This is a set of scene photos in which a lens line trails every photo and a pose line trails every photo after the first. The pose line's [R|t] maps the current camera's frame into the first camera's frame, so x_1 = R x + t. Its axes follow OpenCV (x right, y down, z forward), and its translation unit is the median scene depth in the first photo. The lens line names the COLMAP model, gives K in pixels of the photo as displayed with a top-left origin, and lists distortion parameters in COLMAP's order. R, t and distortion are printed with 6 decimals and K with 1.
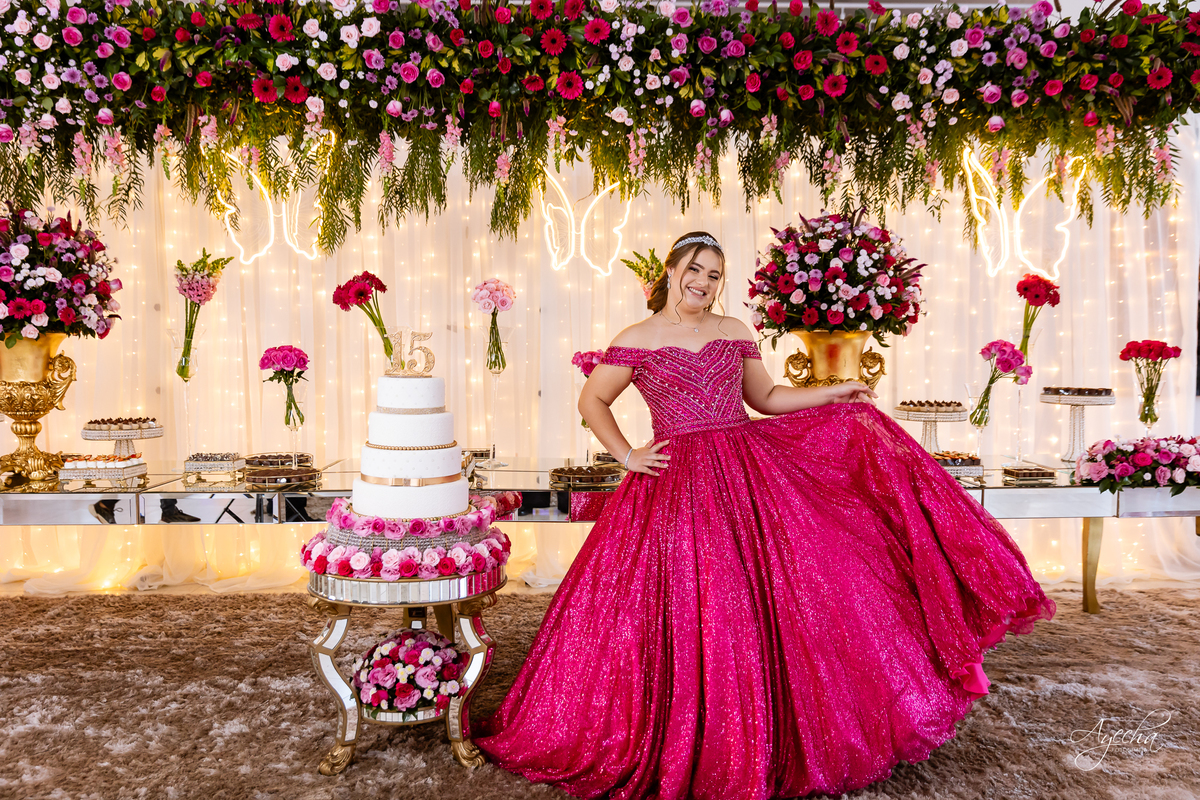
lens RADIAL K [[1034.0, 0, 572.7], [0, 1034.0, 405.8], [0, 0, 1]] dist [0.006323, 0.003125]
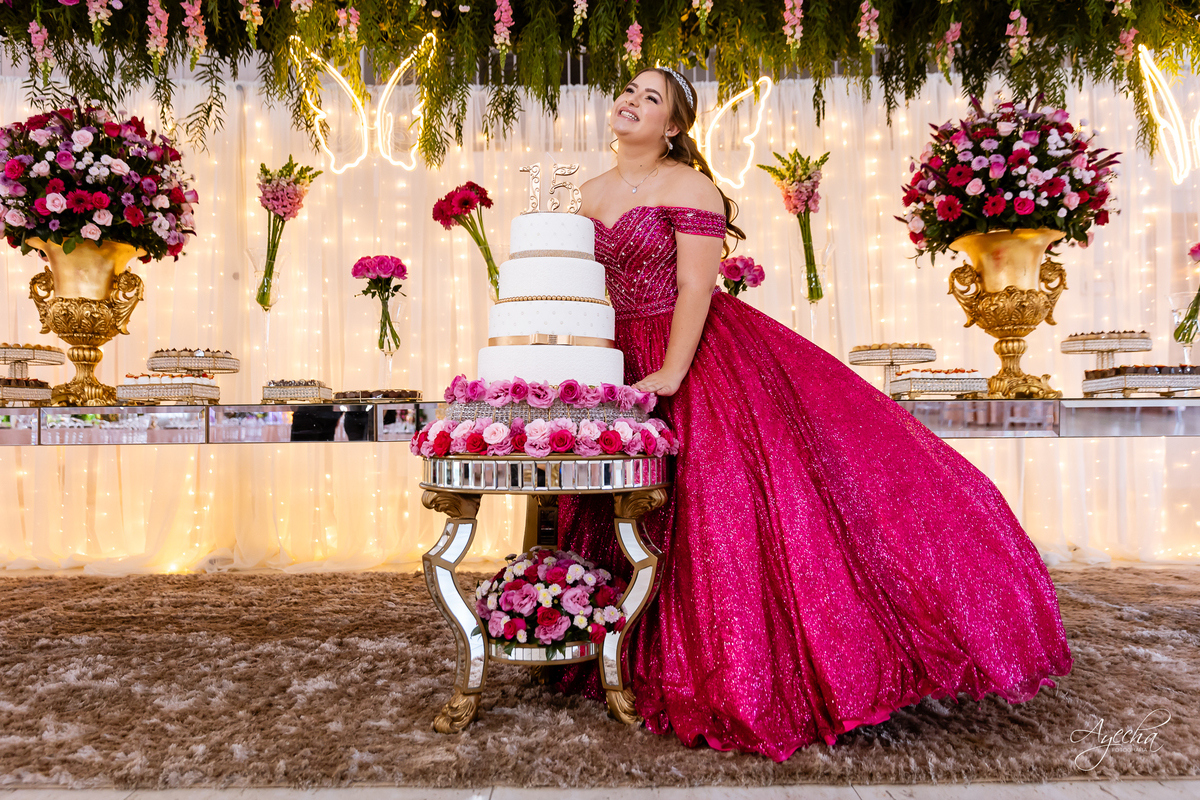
lens RADIAL K [[910.1, 0, 575.6], [0, 910.1, 408.3], [0, 0, 1]] dist [0.011407, -0.004238]
pose [[0.999800, -0.006664, -0.018873, -0.101992], [0.004906, 0.995773, -0.091713, 0.145949], [0.019405, 0.091602, 0.995607, 0.254420]]
